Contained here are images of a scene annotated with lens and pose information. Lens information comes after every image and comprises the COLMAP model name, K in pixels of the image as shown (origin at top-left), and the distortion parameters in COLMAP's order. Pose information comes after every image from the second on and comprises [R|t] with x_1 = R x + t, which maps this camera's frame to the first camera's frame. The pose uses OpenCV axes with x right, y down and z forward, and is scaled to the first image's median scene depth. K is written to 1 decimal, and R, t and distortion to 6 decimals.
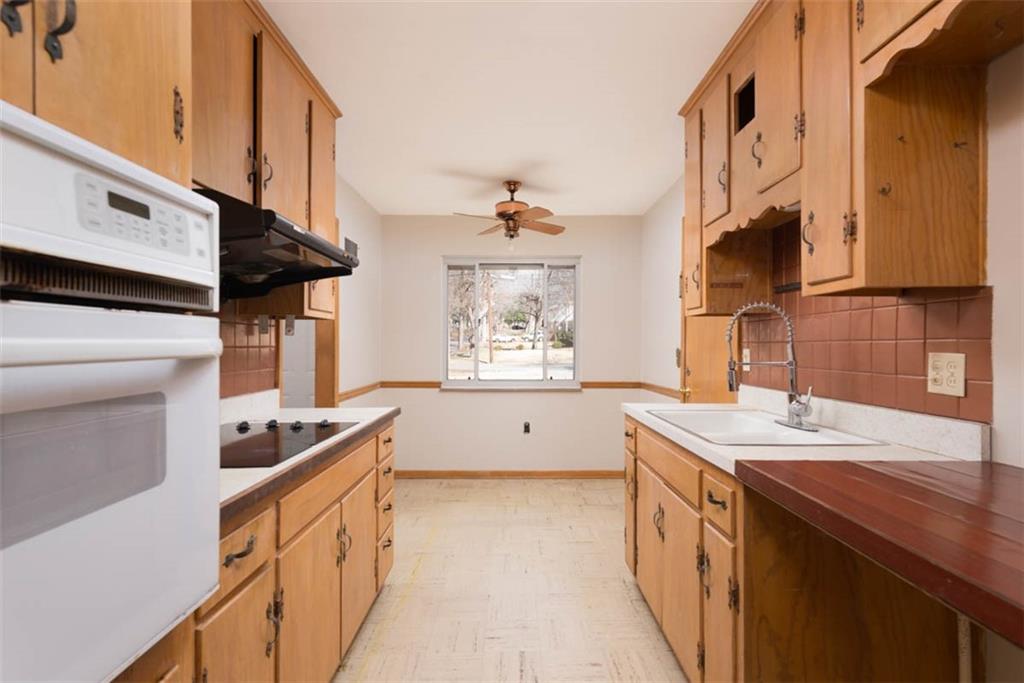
lens RADIAL K [[487.8, 0, 511.8], [0, 487.8, 342.9], [0, 0, 1]] dist [0.009625, -0.000446]
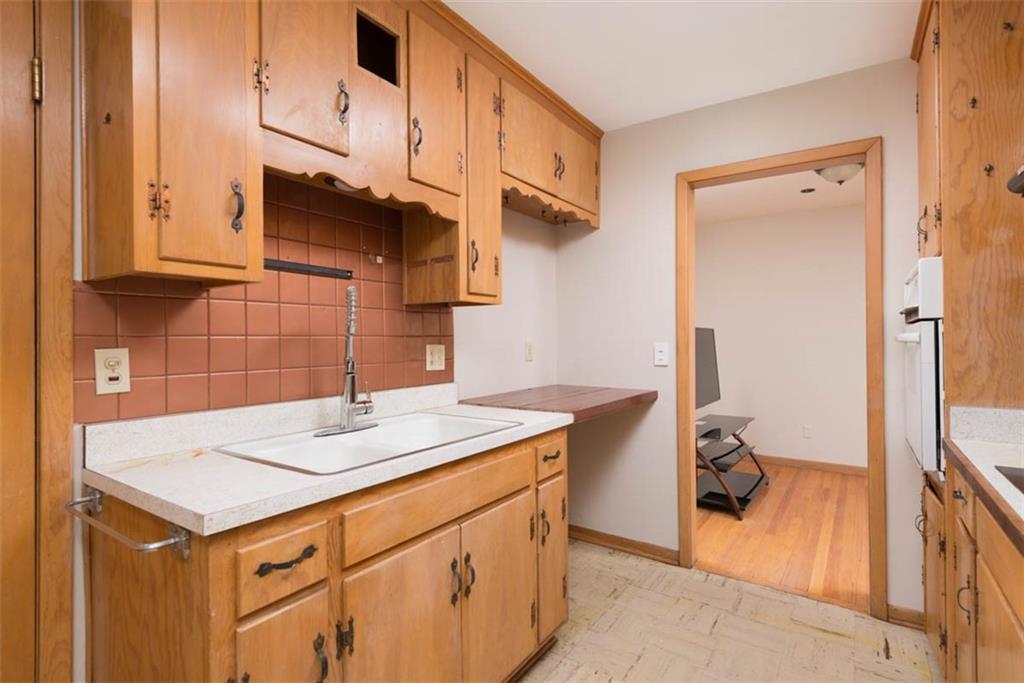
lens RADIAL K [[487.8, 0, 512.9], [0, 487.8, 339.8], [0, 0, 1]] dist [0.009625, -0.000446]
pose [[-0.816304, 0.005746, 0.577594, -0.247189], [0.004548, 0.999983, -0.003521, 0.010861], [-0.577605, -0.000247, -0.816317, 2.092189]]
